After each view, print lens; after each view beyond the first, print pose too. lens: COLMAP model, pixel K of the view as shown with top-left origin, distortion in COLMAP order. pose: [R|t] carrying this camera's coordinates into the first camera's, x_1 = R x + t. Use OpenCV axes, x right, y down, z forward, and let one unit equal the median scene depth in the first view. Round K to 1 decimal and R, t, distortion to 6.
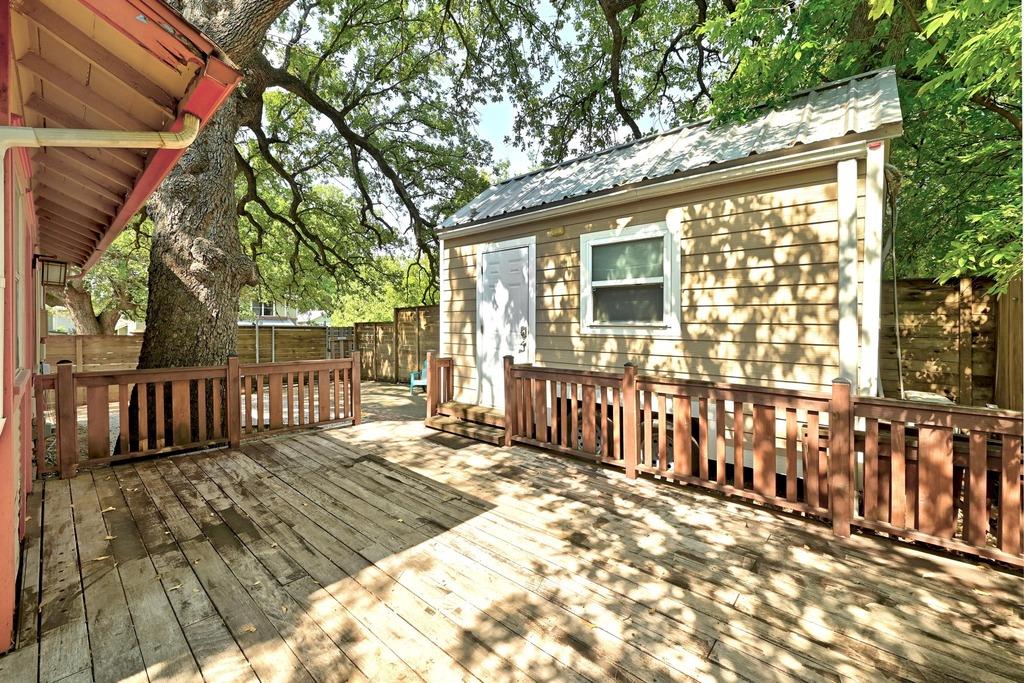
lens RADIAL K [[408.7, 0, 512.6], [0, 408.7, 331.1], [0, 0, 1]] dist [0.002657, 0.000149]
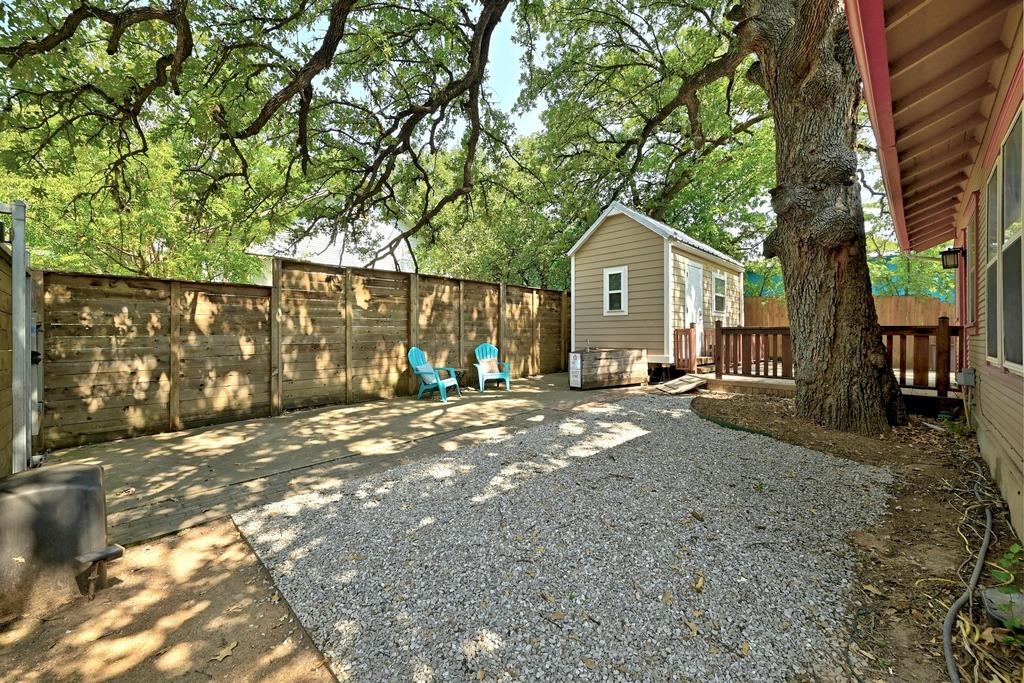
lens RADIAL K [[408.7, 0, 512.3], [0, 408.7, 339.4], [0, 0, 1]] dist [0.002657, 0.000149]
pose [[0.040129, -0.004650, 0.999184, -0.758217], [0.016416, 0.999857, 0.003994, 0.040164], [-0.999060, 0.016243, 0.040200, 0.706412]]
